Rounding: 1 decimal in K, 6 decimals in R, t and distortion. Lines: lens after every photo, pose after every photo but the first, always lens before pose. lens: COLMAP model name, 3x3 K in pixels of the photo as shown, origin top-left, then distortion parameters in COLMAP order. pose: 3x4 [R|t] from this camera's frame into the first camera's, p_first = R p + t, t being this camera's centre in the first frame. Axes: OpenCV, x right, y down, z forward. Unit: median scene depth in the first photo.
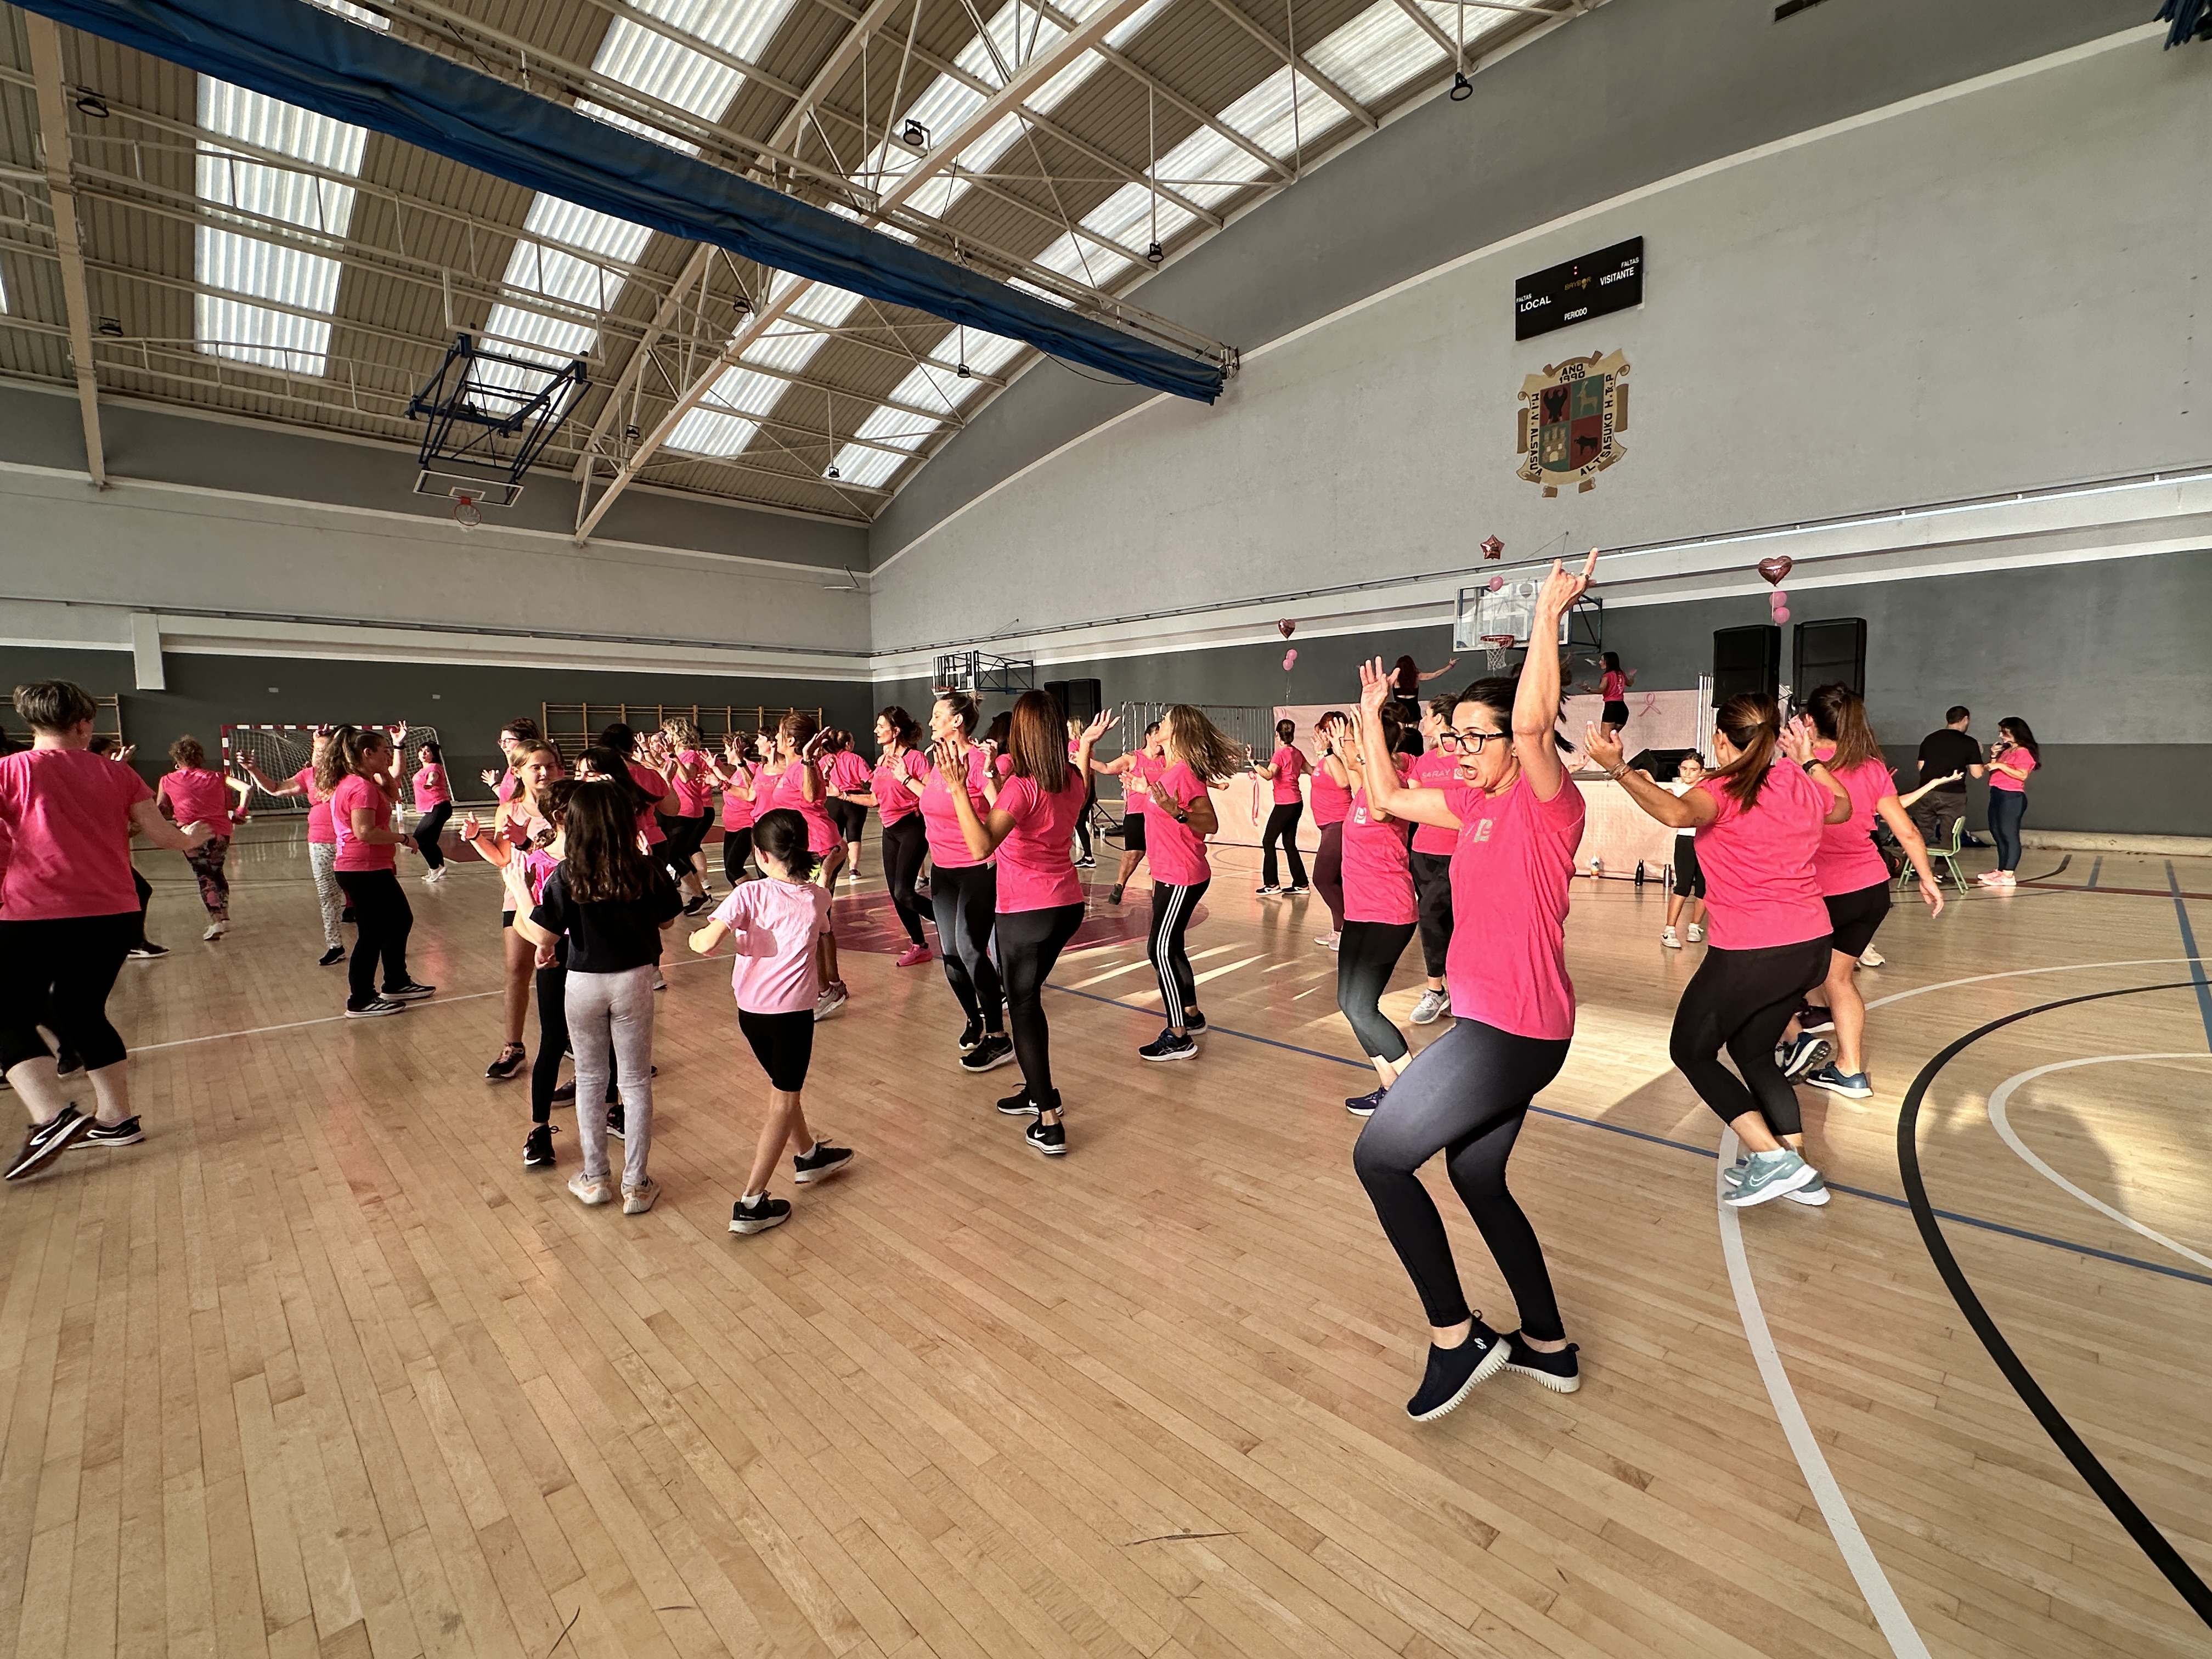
lens RADIAL K [[987.1, 0, 1106.0], [0, 987.1, 829.5], [0, 0, 1]] dist [0.001075, 0.000360]
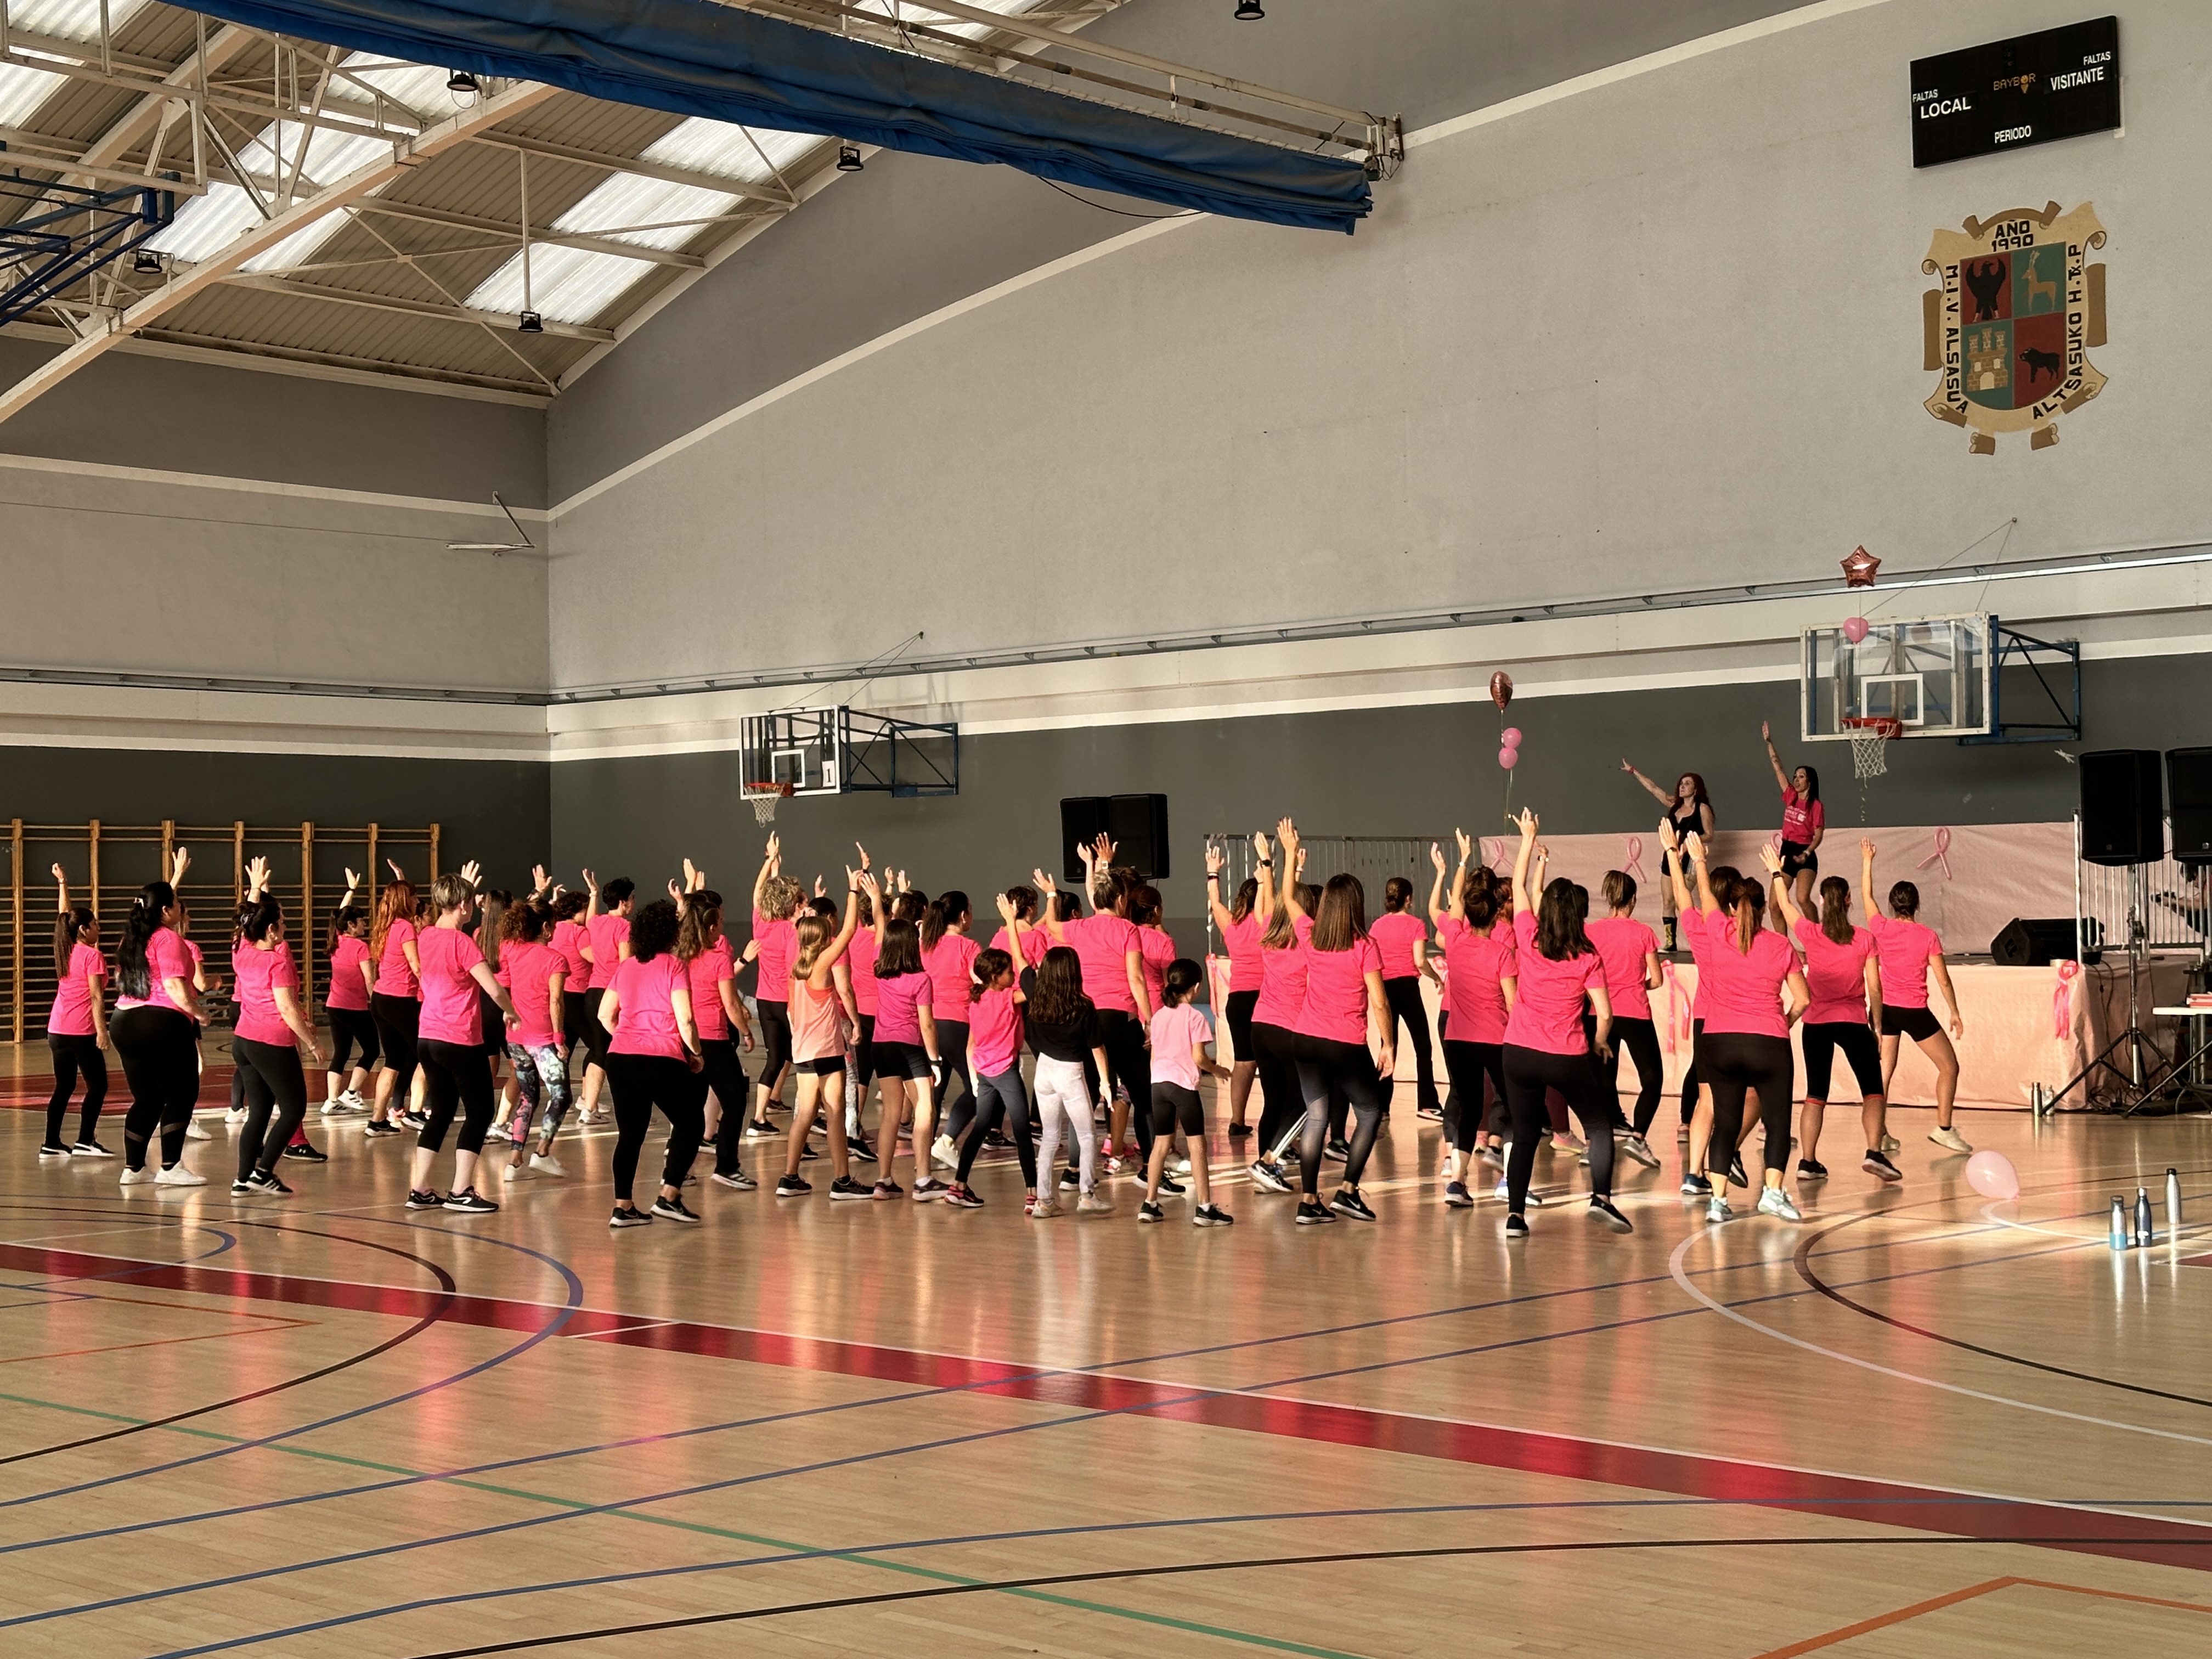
lens RADIAL K [[3172.1, 0, 1106.0], [0, 3172.1, 829.5], [0, 0, 1]] dist [0.225075, -0.489553]
pose [[0.999092, -0.003565, 0.042450, -0.106415], [0.008040, 0.994364, -0.105712, 0.051437], [-0.041834, 0.105957, 0.993490, -0.709290]]
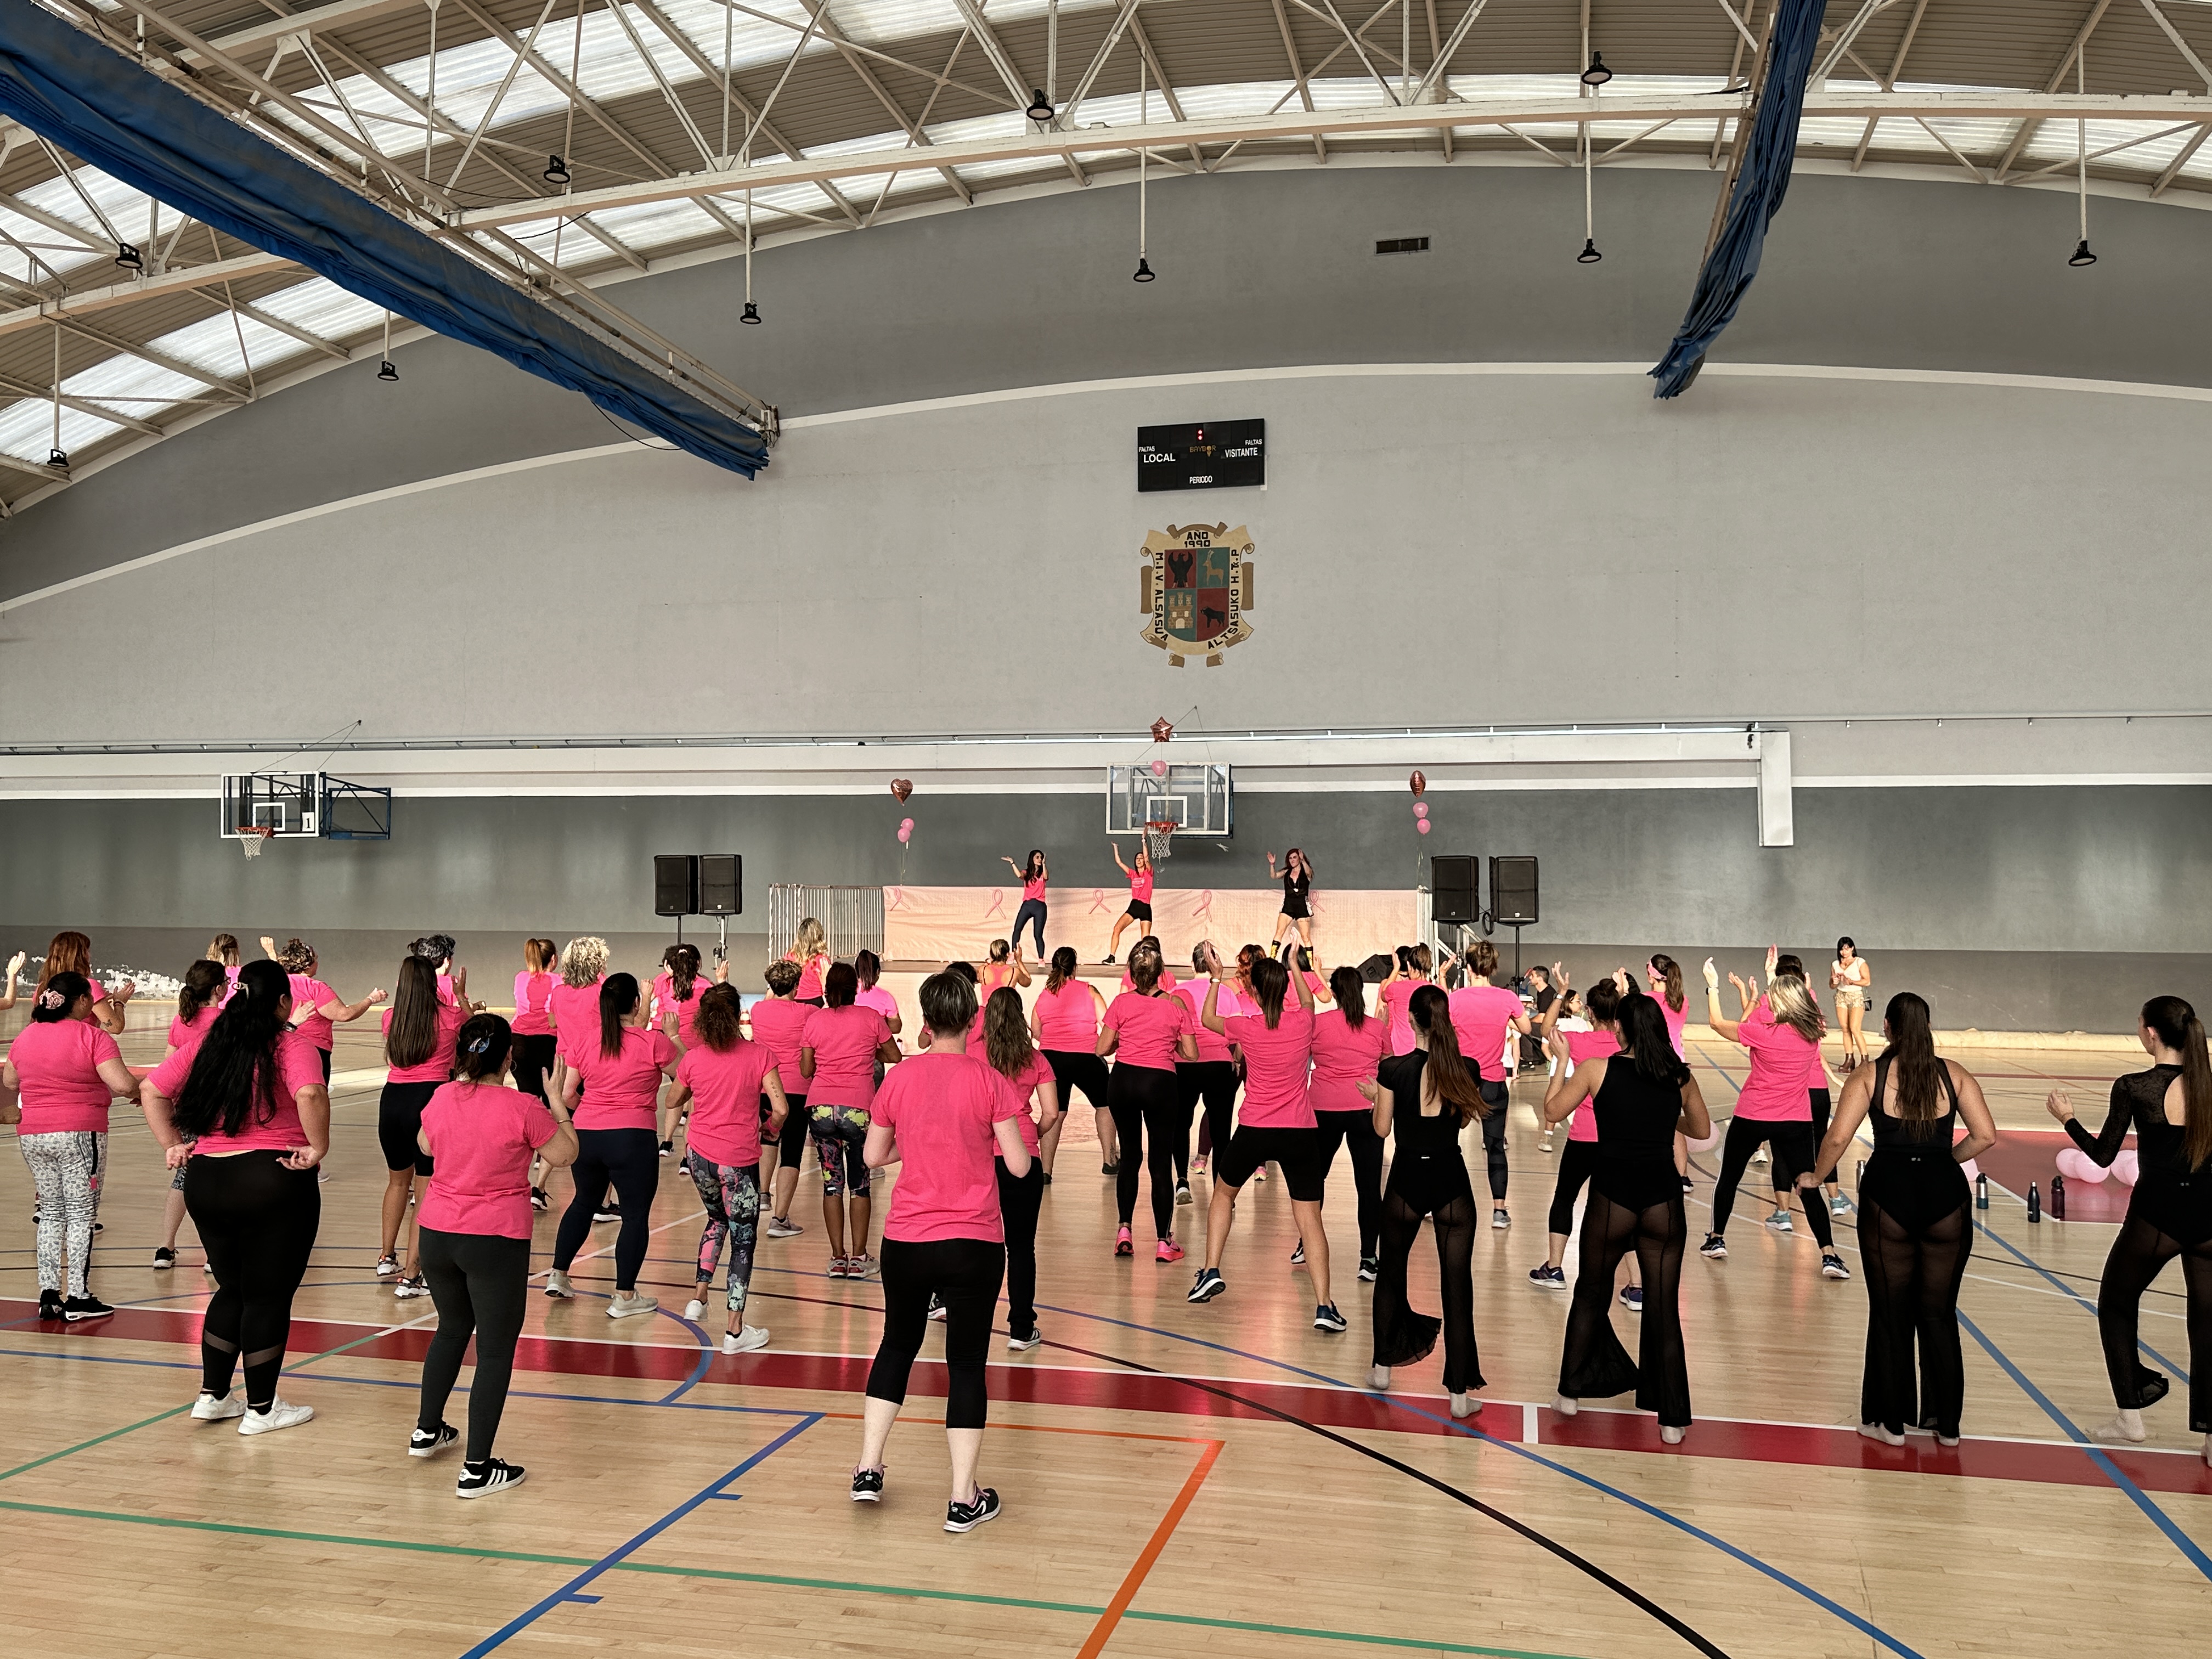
lens RADIAL K [[1794.4, 0, 1106.0], [0, 1794.4, 829.5], [0, 0, 1]] dist [0.201306, -0.360058]
pose [[0.845913, 0.037341, 0.532012, -0.480300], [0.028917, 0.992867, -0.115667, 0.003982], [-0.532536, 0.113228, 0.838800, -0.339892]]
